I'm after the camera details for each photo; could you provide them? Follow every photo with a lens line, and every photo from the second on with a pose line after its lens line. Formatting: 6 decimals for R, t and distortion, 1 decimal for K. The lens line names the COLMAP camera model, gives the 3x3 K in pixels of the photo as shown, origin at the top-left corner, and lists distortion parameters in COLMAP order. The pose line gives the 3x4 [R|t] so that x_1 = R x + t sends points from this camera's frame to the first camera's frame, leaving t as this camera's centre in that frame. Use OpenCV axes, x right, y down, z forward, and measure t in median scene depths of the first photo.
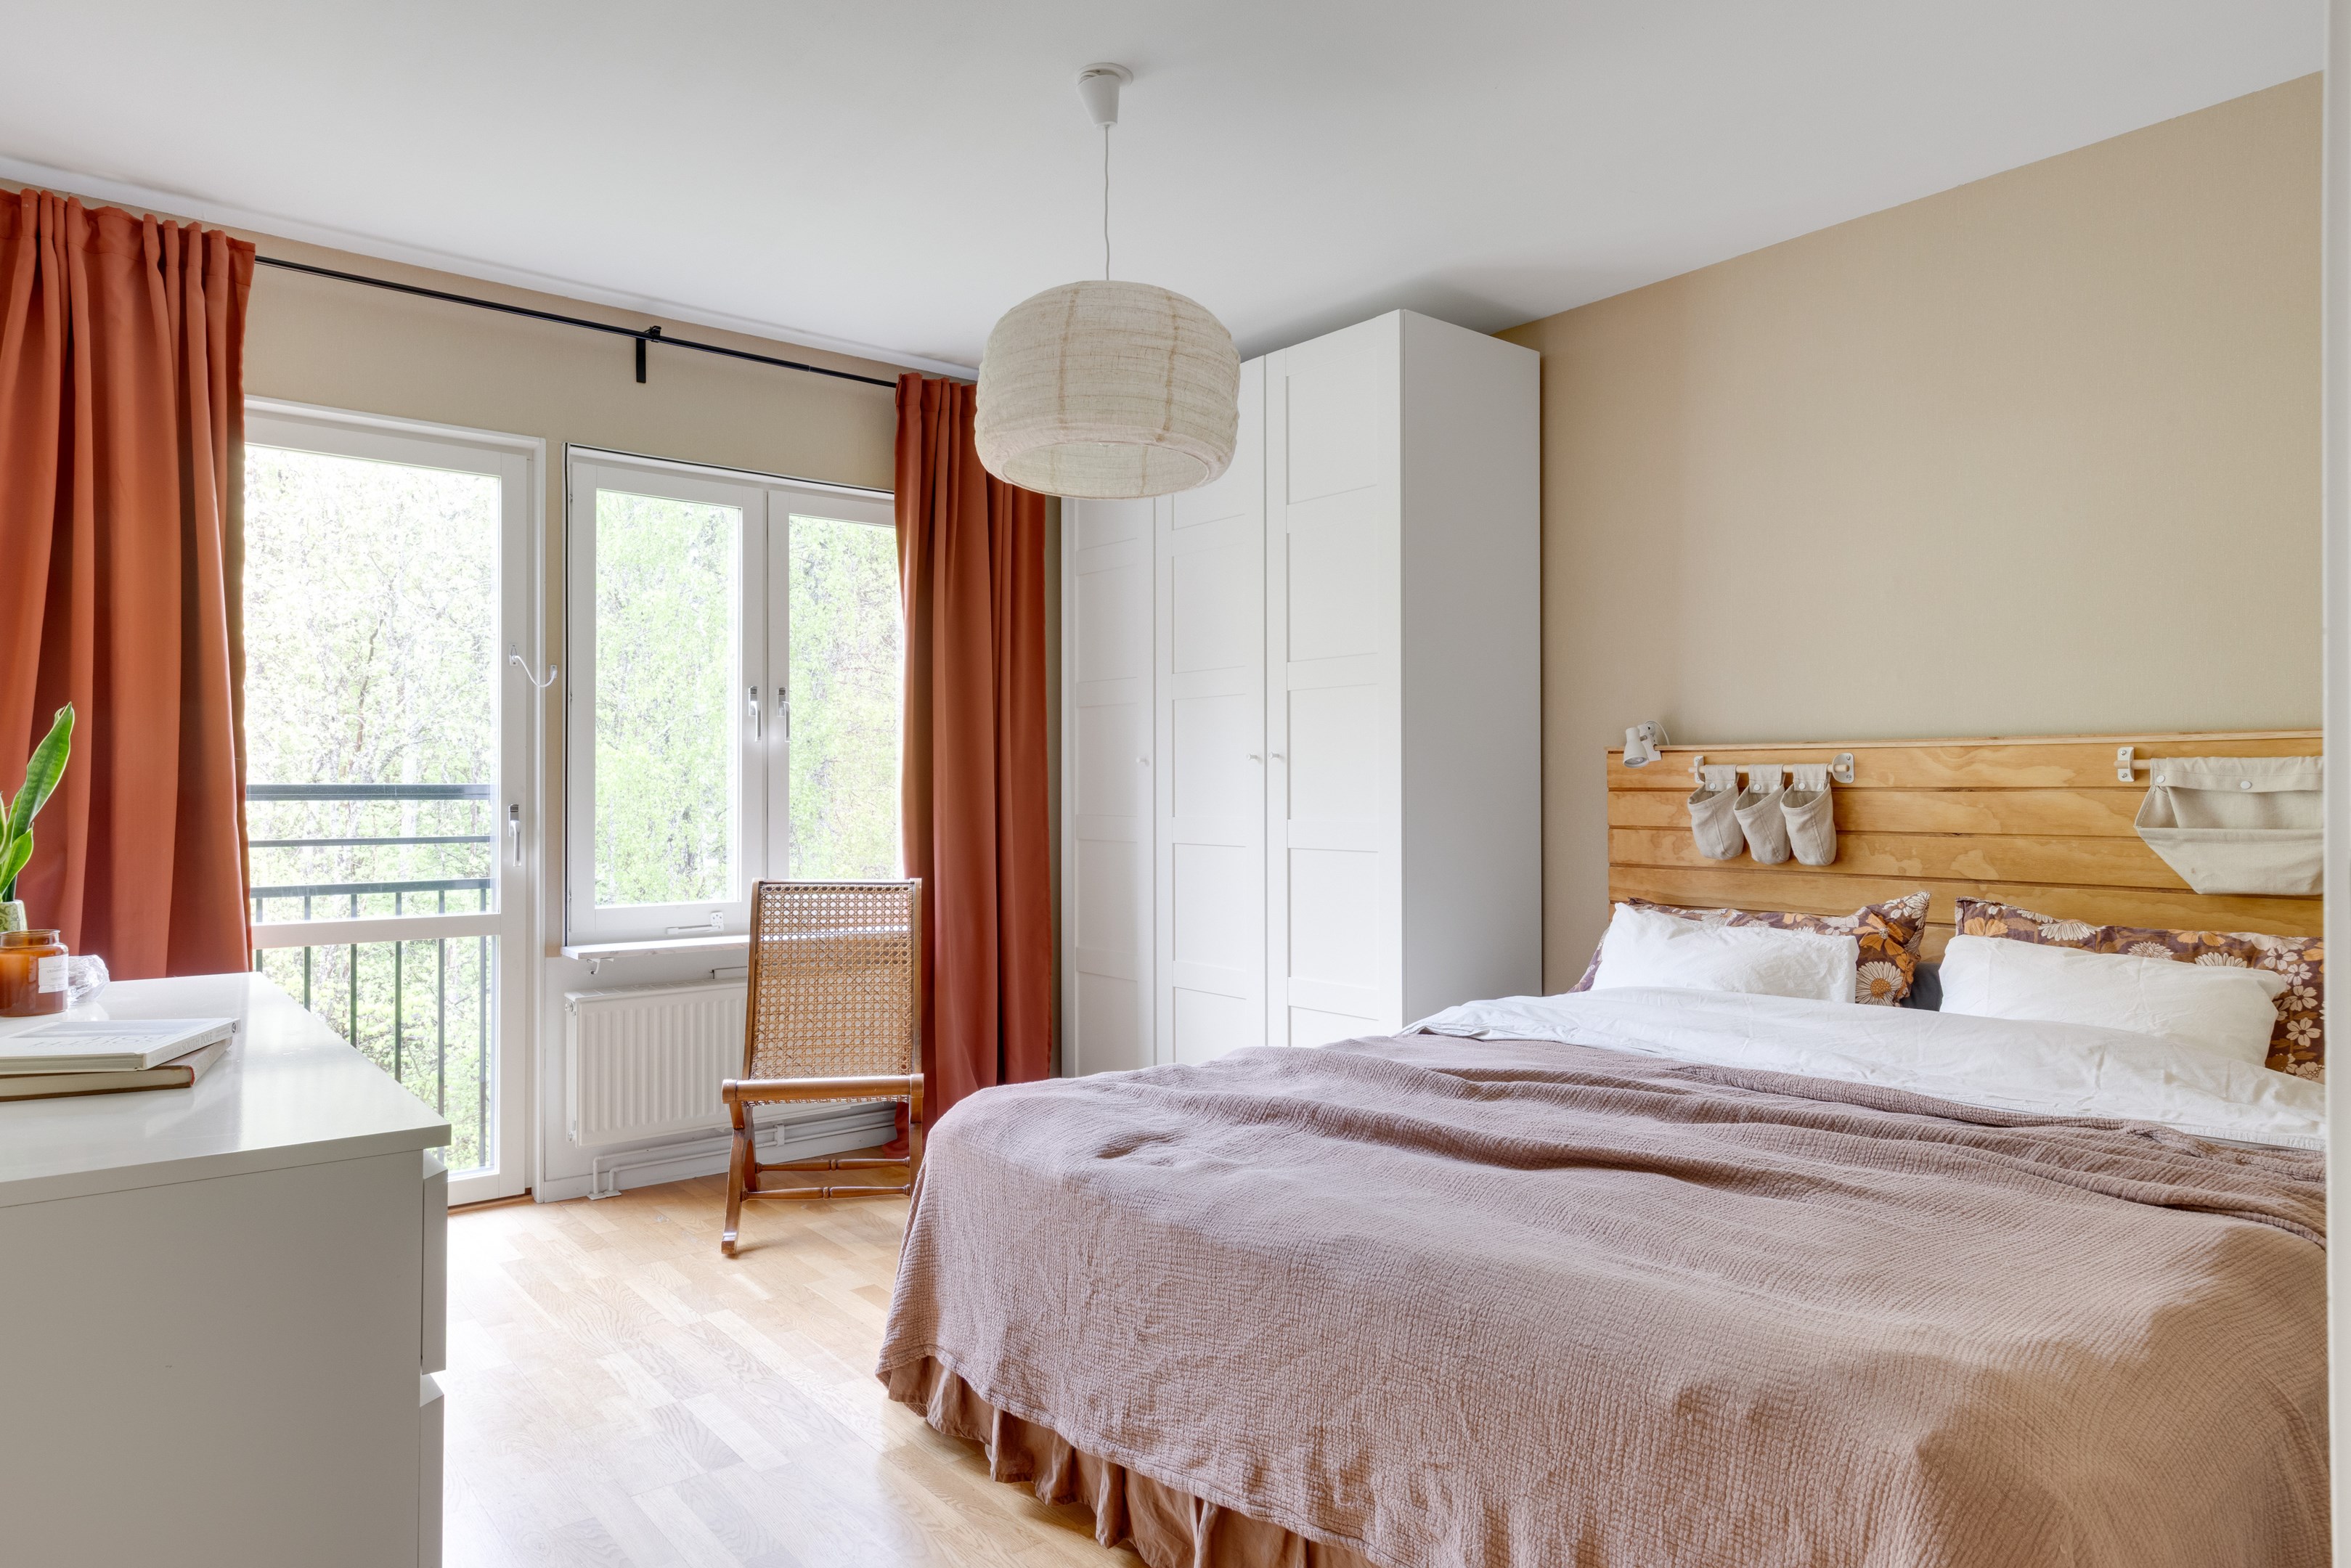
lens RADIAL K [[1437.9, 0, 1175.5], [0, 1437.9, 784.0], [0, 0, 1]] dist [-0.001370, 0.000347]
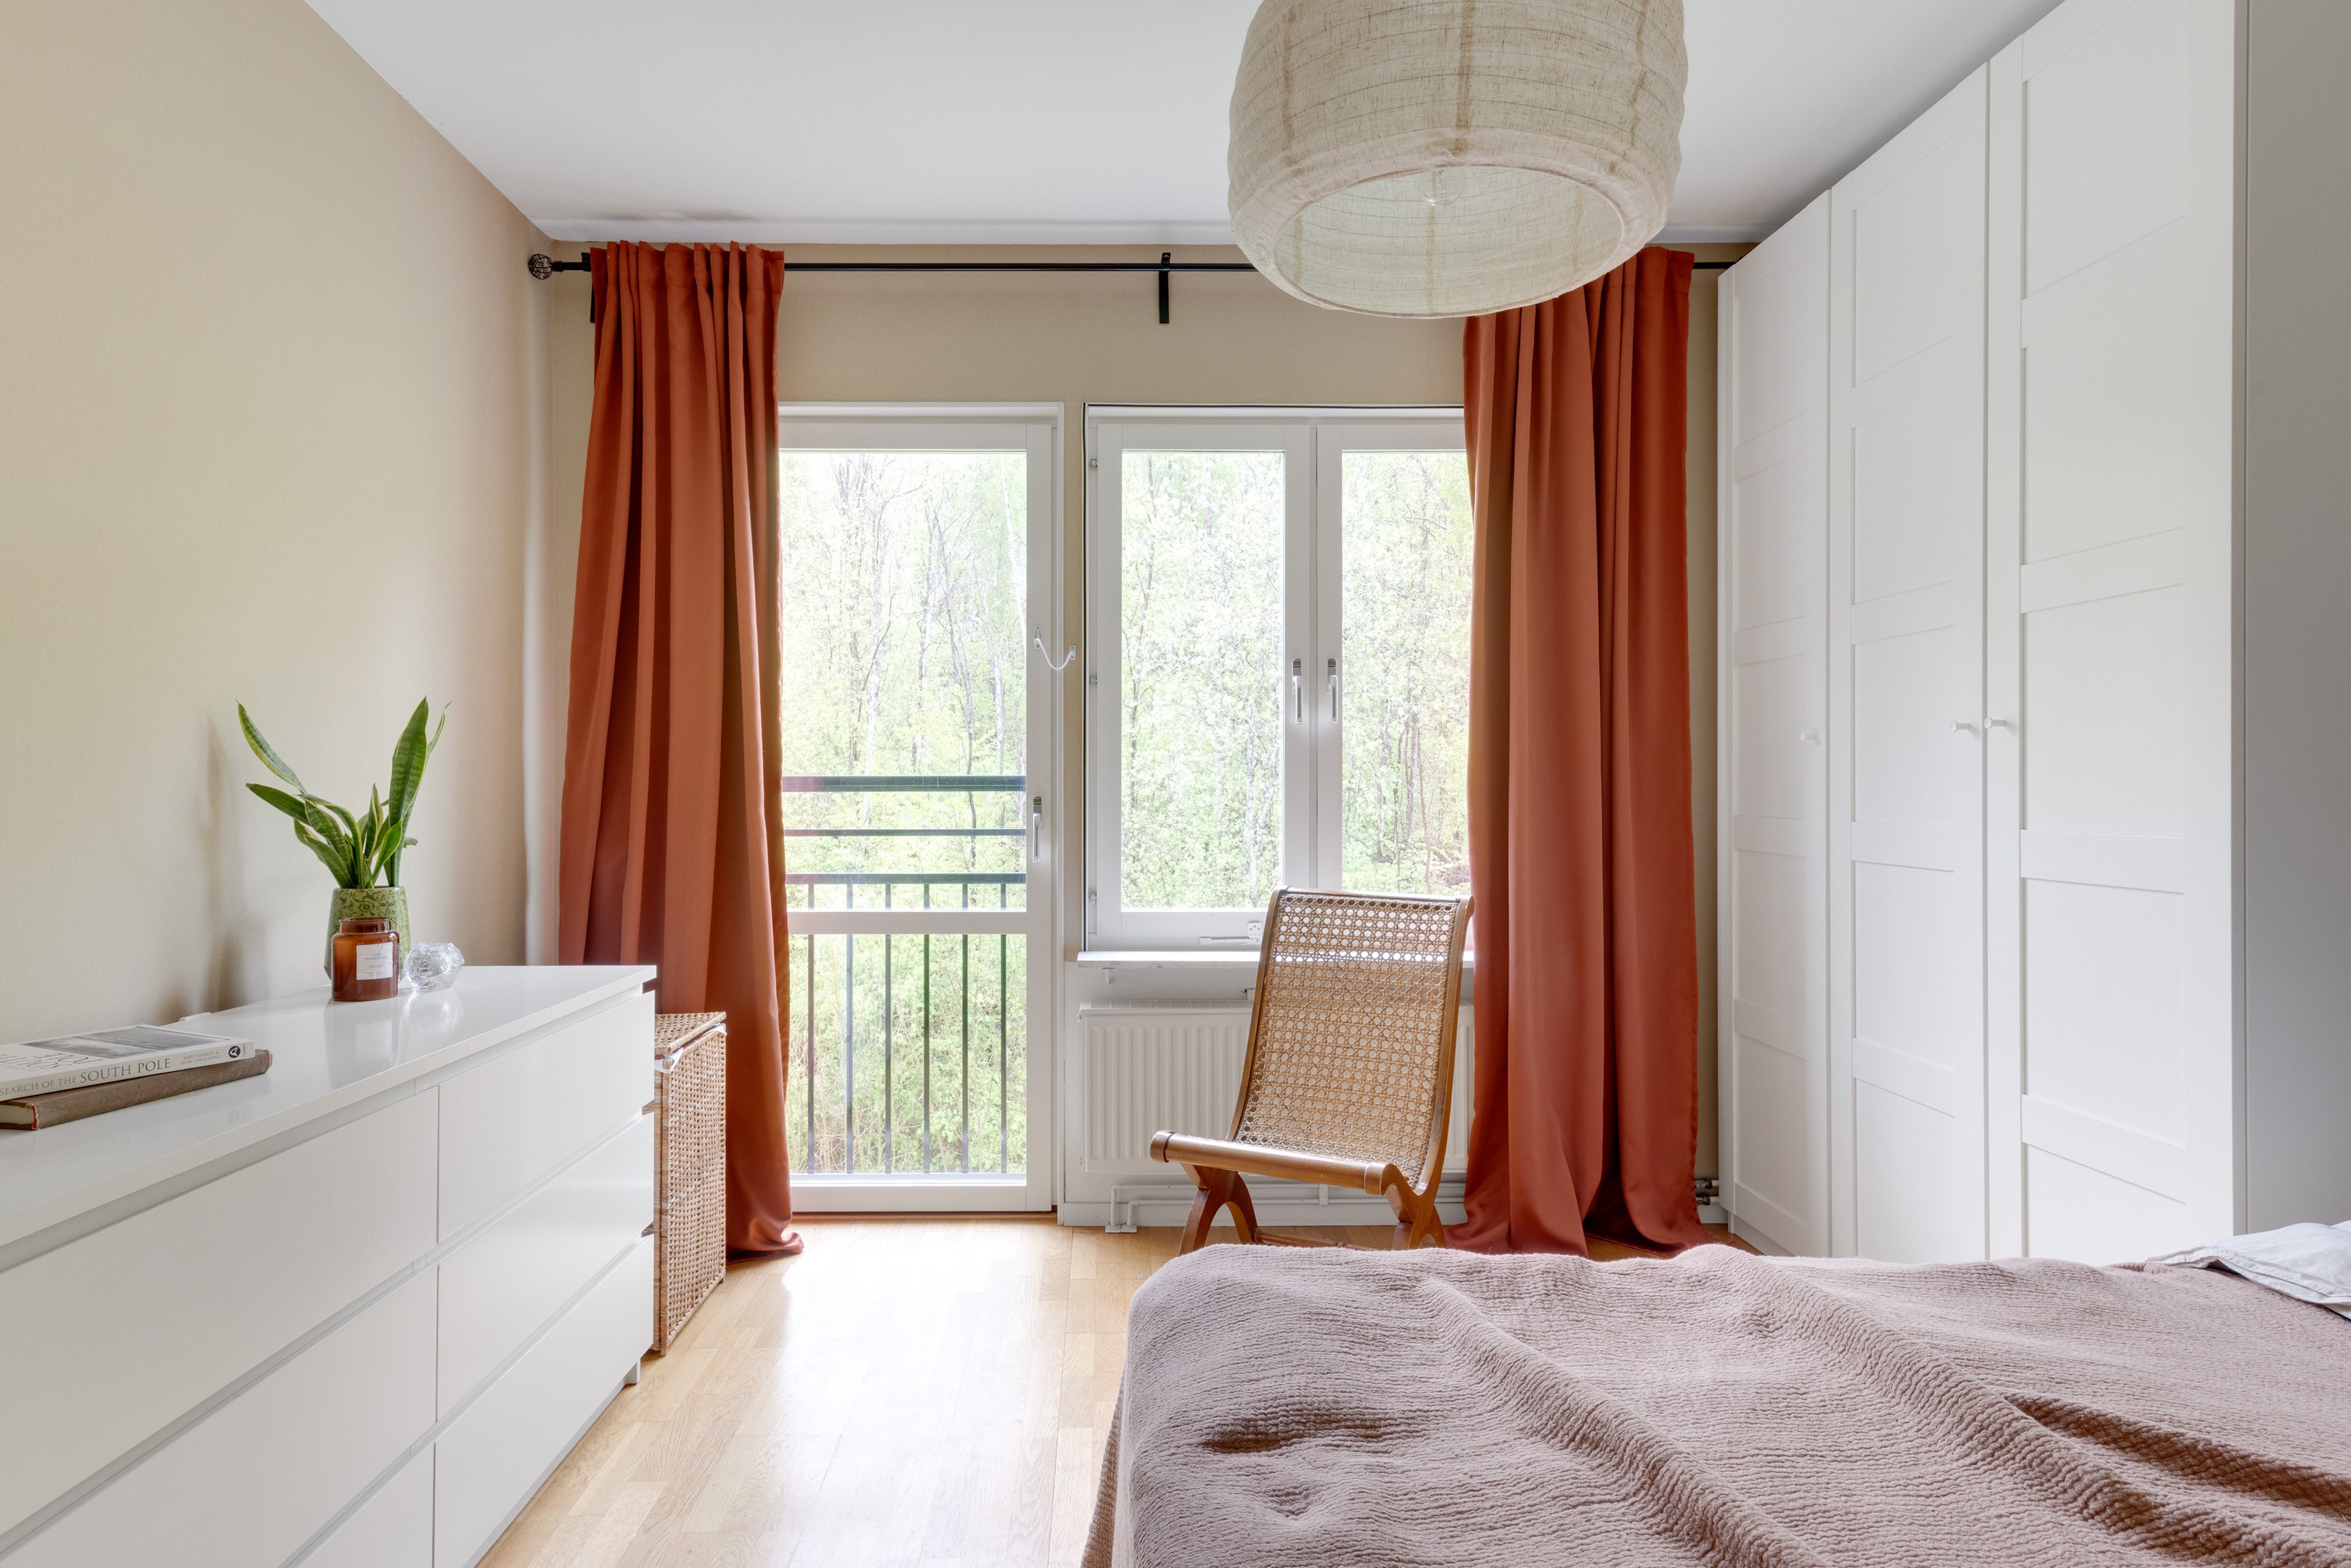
lens RADIAL K [[1348.8, 0, 1171.0], [0, 1348.8, 778.5], [0, 0, 1]] dist [0.004215, 0.000944]
pose [[0.785505, -0.001954, -0.618852, 0.154344], [0.001907, 0.999998, -0.000737, 0.003315], [0.618852, -0.000602, 0.785507, 0.355859]]
